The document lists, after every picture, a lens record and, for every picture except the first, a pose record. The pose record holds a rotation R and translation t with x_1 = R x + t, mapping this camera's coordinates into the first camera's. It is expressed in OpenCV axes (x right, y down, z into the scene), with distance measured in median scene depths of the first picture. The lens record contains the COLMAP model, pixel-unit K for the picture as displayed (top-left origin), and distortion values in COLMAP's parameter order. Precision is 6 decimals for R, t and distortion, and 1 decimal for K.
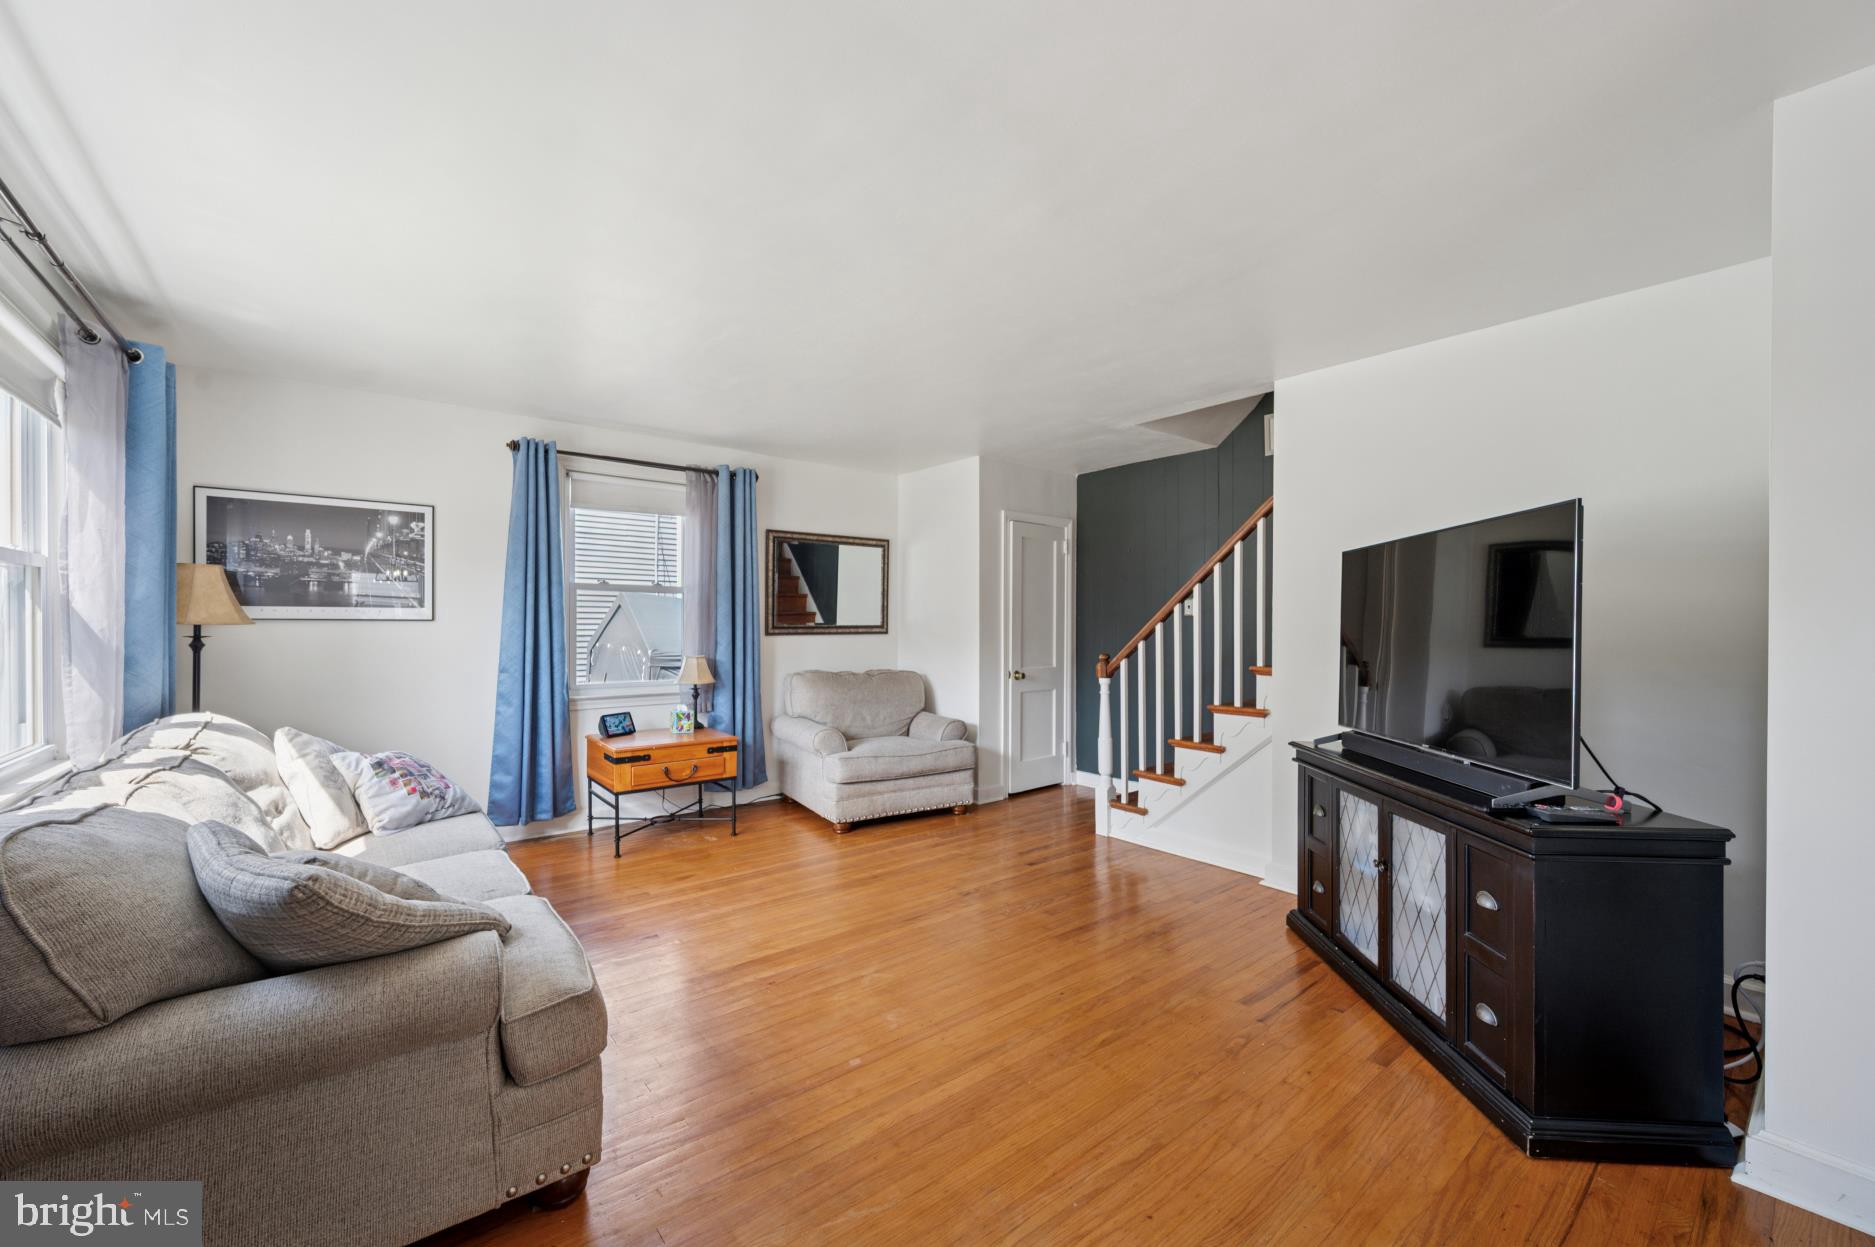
lens RADIAL K [[757.9, 0, 949.9], [0, 757.9, 624.3], [0, 0, 1]] dist [0.000522, 0.000437]
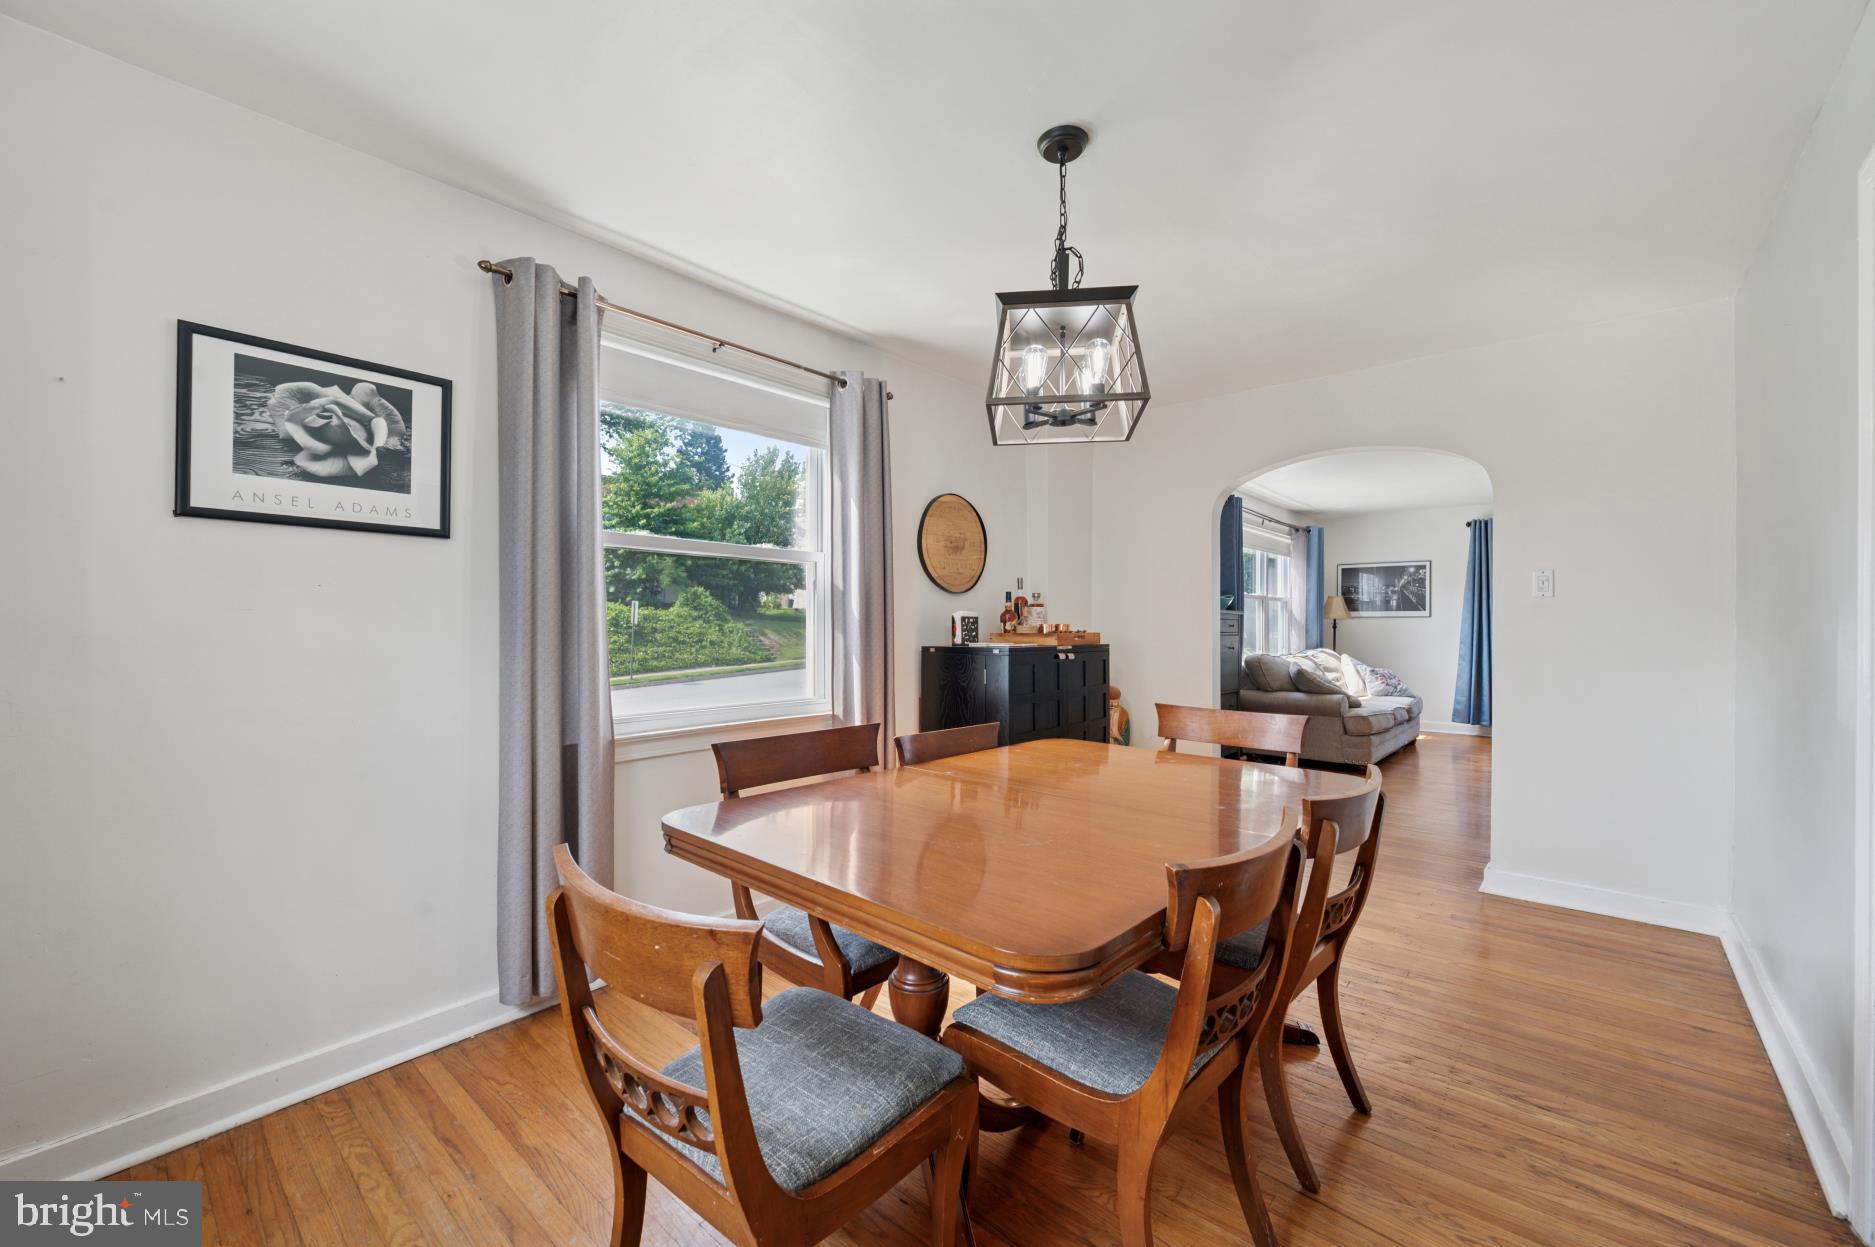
lens RADIAL K [[757.9, 0, 942.1], [0, 757.9, 628.9], [0, 0, 1]] dist [0.000522, 0.000437]
pose [[0.181275, 0.003607, -0.983426, 1.097719], [-0.001780, 0.999993, 0.003340, 0.022781], [0.983431, 0.001146, 0.181280, -0.666644]]
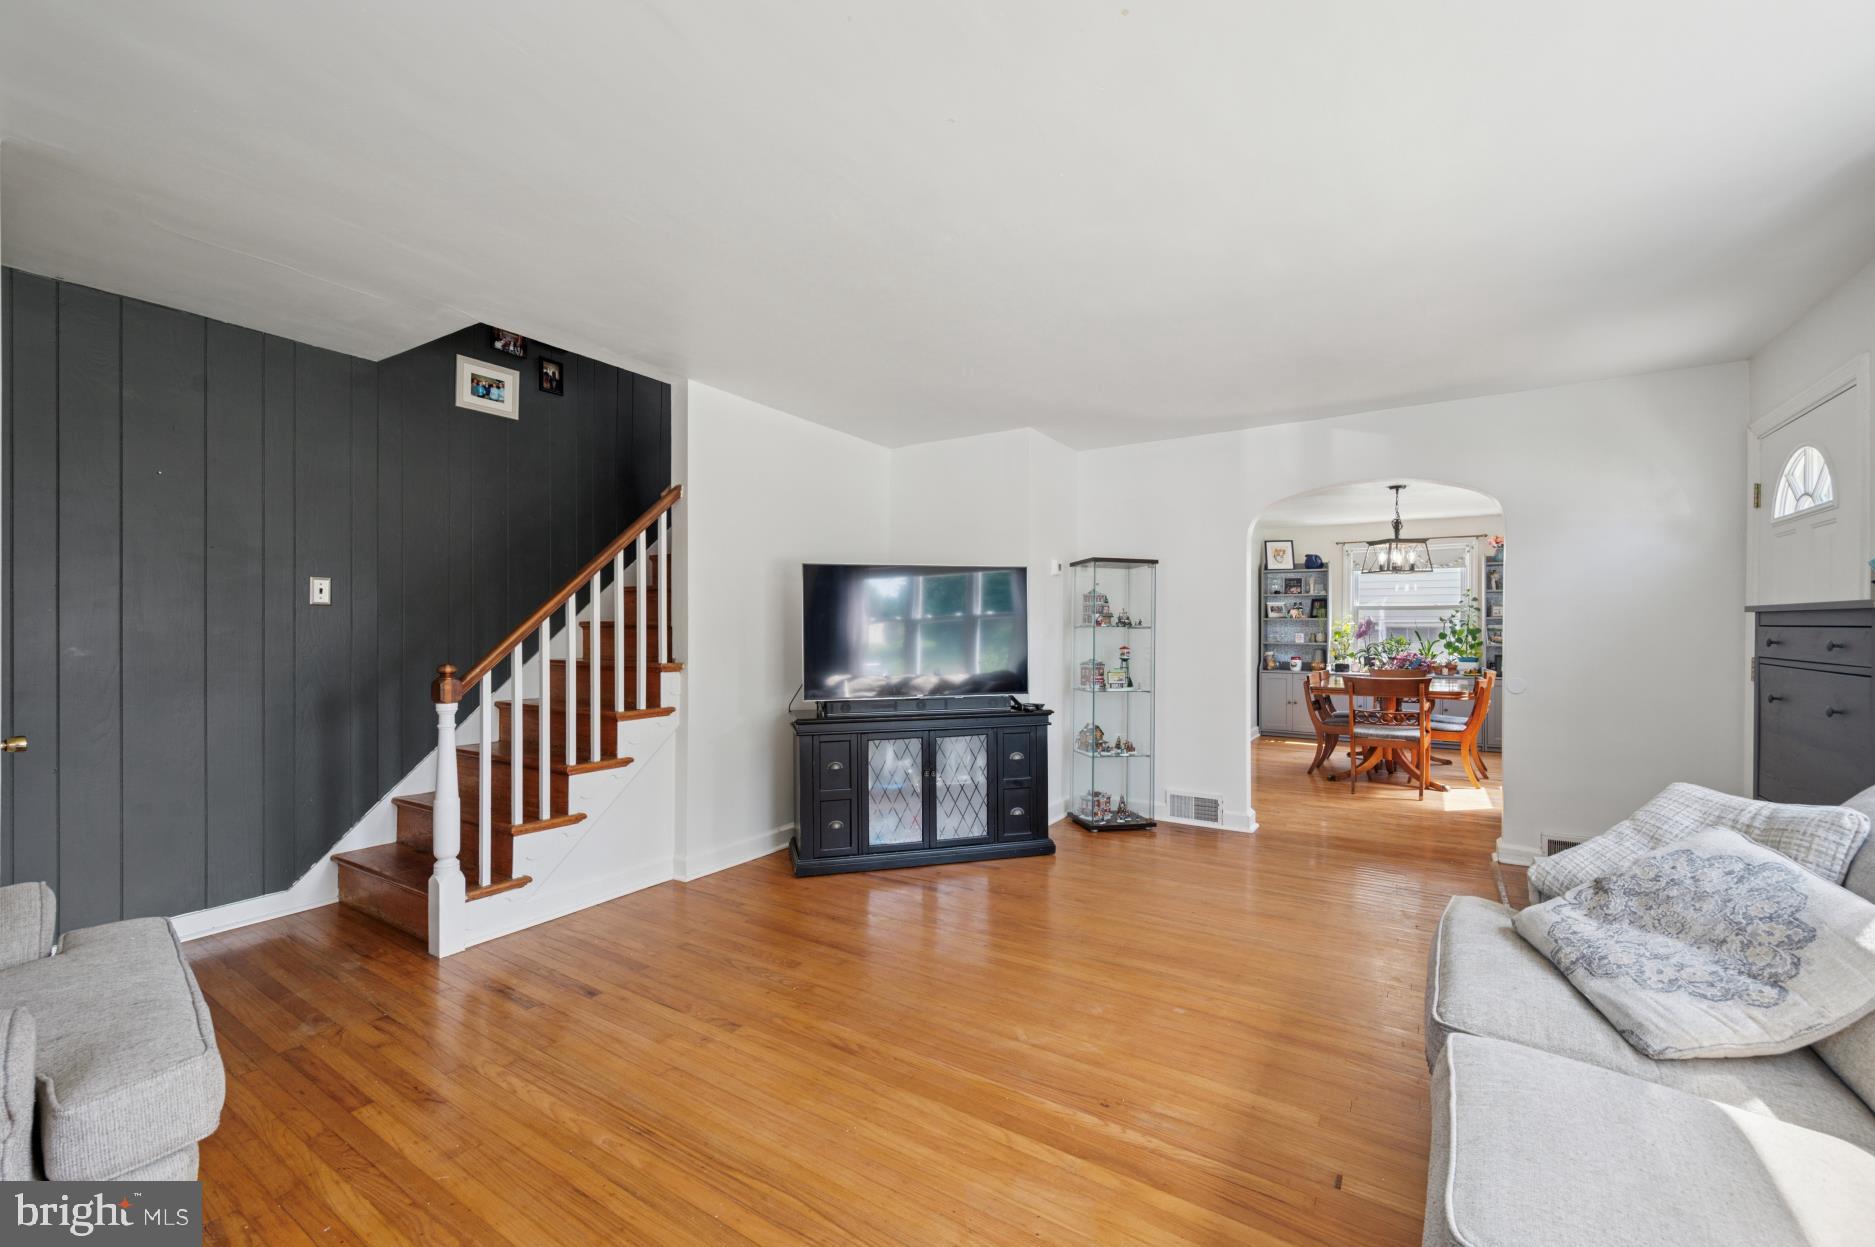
lens RADIAL K [[757.9, 0, 932.5], [0, 757.9, 628.6], [0, 0, 1]] dist [0.000522, 0.000437]
pose [[-0.309983, -0.000735, 0.950742, -0.753944], [-0.004044, 0.999992, -0.000546, 0.012077], [-0.950734, -0.004014, -0.309983, 1.192066]]
